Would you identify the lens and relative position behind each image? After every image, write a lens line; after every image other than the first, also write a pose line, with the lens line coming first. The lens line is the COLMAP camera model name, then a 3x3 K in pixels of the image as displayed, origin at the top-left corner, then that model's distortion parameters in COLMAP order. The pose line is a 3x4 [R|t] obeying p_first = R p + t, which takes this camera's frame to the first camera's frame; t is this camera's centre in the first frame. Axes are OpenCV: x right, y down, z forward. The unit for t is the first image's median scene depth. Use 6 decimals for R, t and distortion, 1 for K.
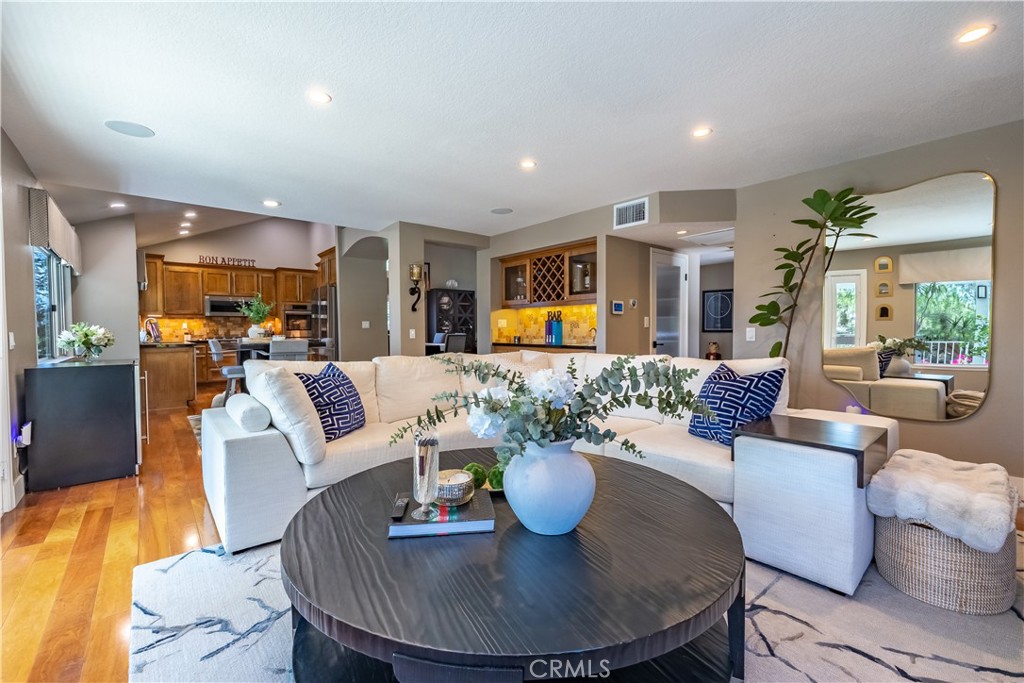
lens RADIAL K [[431.3, 0, 506.3], [0, 431.3, 340.2], [0, 0, 1]] dist [0.000108, -0.000119]
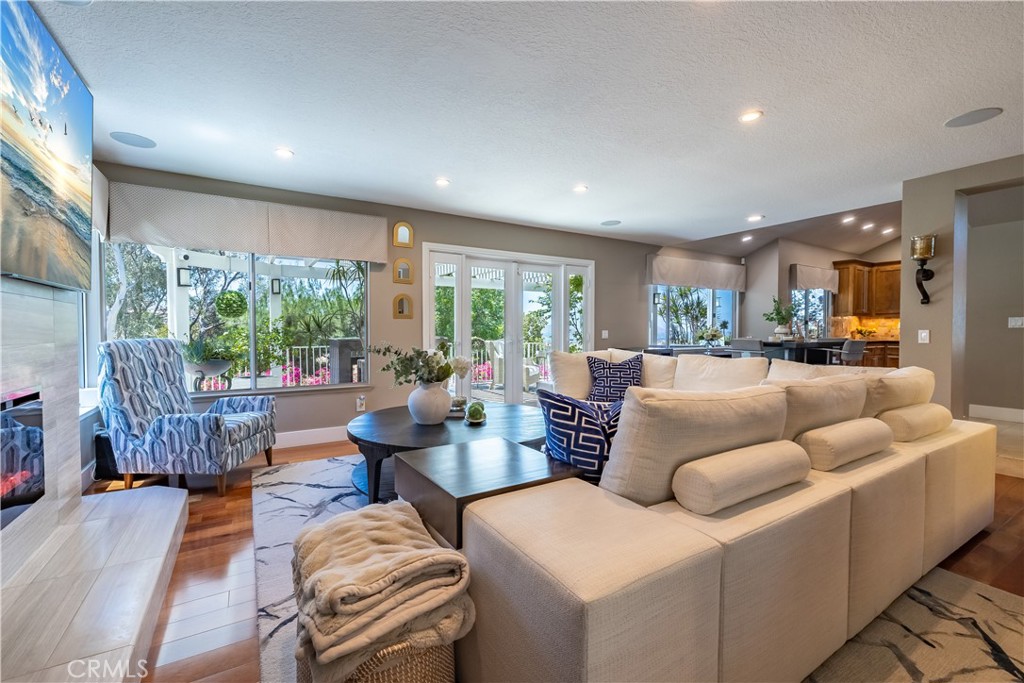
lens RADIAL K [[433.0, 0, 510.5], [0, 433.0, 340.8], [0, 0, 1]] dist [0.002319, -0.000031]
pose [[-0.135755, 0.029861, -0.990292, 0.318783], [-0.026886, 0.999067, 0.033812, -0.007703], [0.990378, 0.031215, -0.134825, 0.251075]]
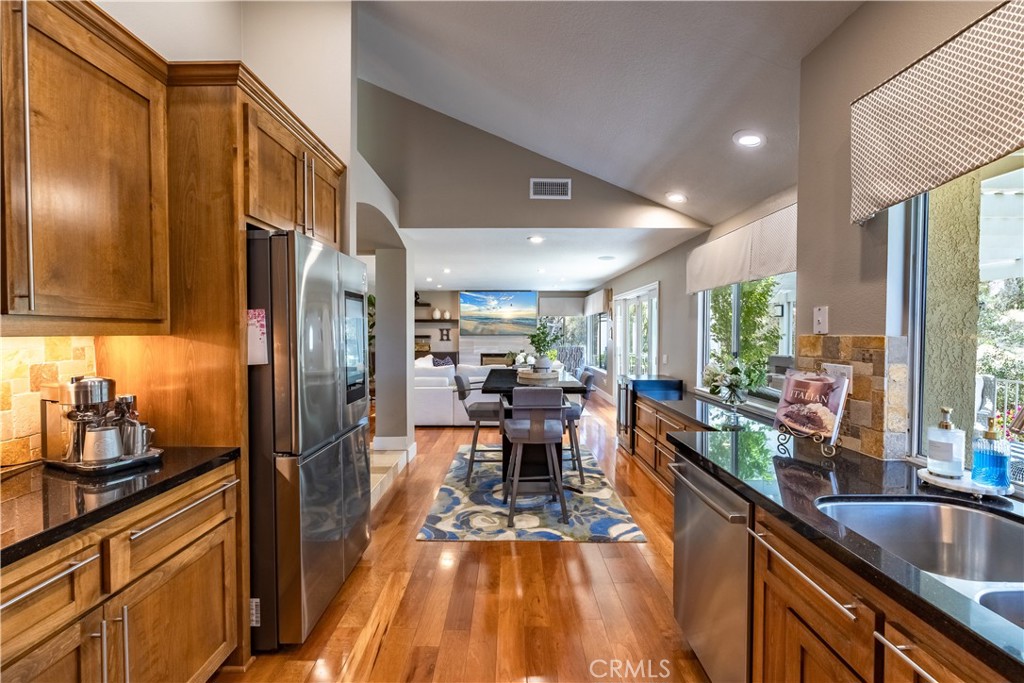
lens RADIAL K [[433.0, 0, 510.5], [0, 433.0, 340.8], [0, 0, 1]] dist [0.002319, -0.000031]
pose [[-0.774002, -0.008766, 0.633122, -0.567578], [0.020728, 0.999017, 0.039172, -0.051161], [-0.632843, 0.043443, -0.773060, 0.900514]]
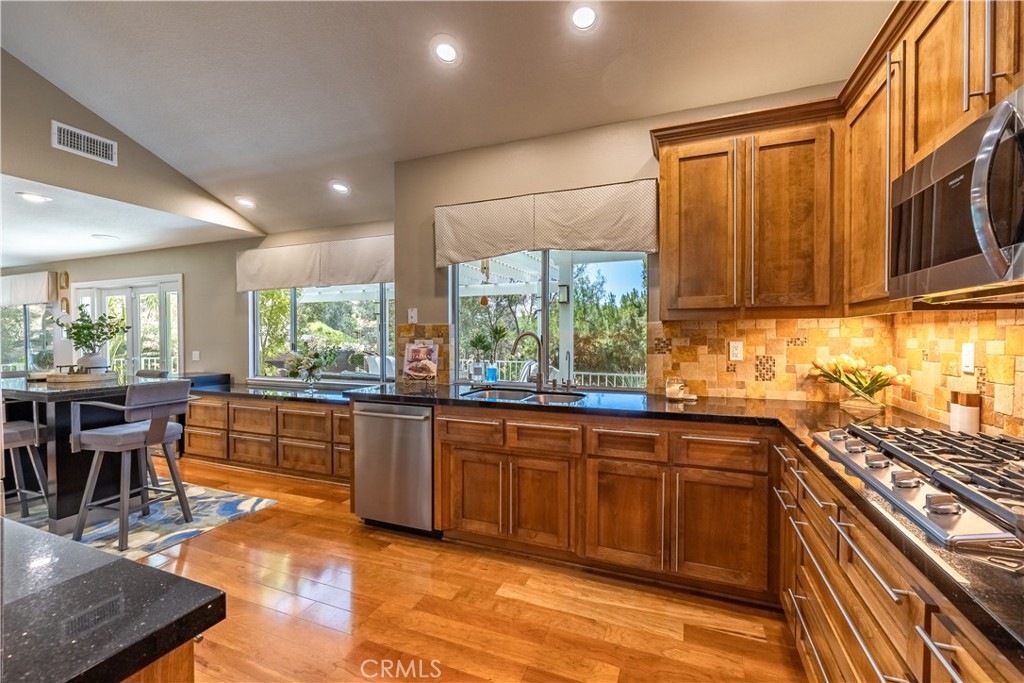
lens RADIAL K [[433.0, 0, 510.5], [0, 433.0, 340.8], [0, 0, 1]] dist [0.002319, -0.000031]
pose [[-0.877616, 0.015449, -0.479116, -0.446495], [-0.005481, 0.999092, 0.042256, -0.044827], [0.479334, 0.039710, -0.876734, 1.011239]]
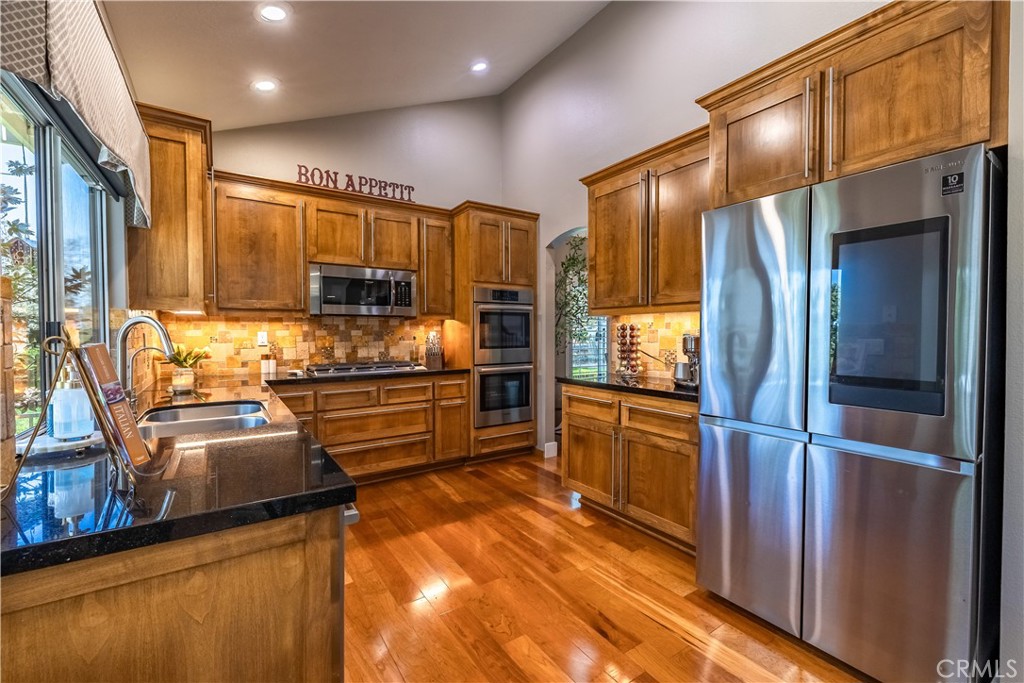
lens RADIAL K [[433.0, 0, 510.5], [0, 433.0, 340.8], [0, 0, 1]] dist [0.002319, -0.000031]
pose [[0.994322, 0.006478, -0.106215, -0.438521], [-0.007298, 0.999946, -0.007332, -0.027645], [0.106162, 0.008066, 0.994316, 0.577528]]
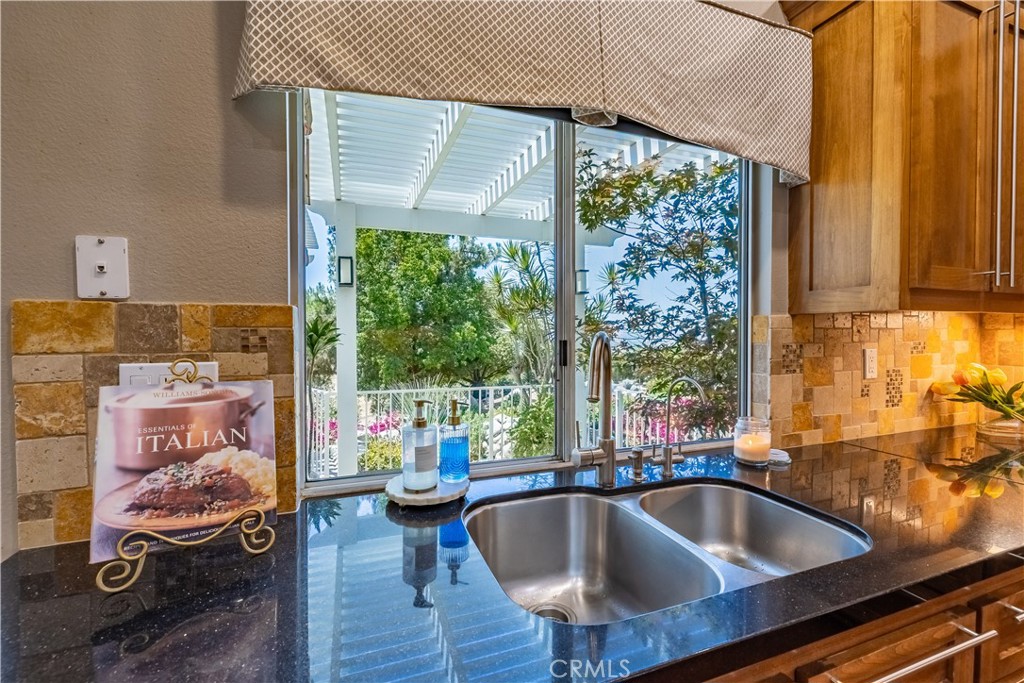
lens RADIAL K [[433.0, 0, 510.5], [0, 433.0, 340.8], [0, 0, 1]] dist [0.002319, -0.000031]
pose [[-0.327063, 0.024825, -0.944676, -0.492871], [-0.022013, 0.999184, 0.033878, -0.039278], [0.944746, 0.031876, -0.326250, 0.755249]]
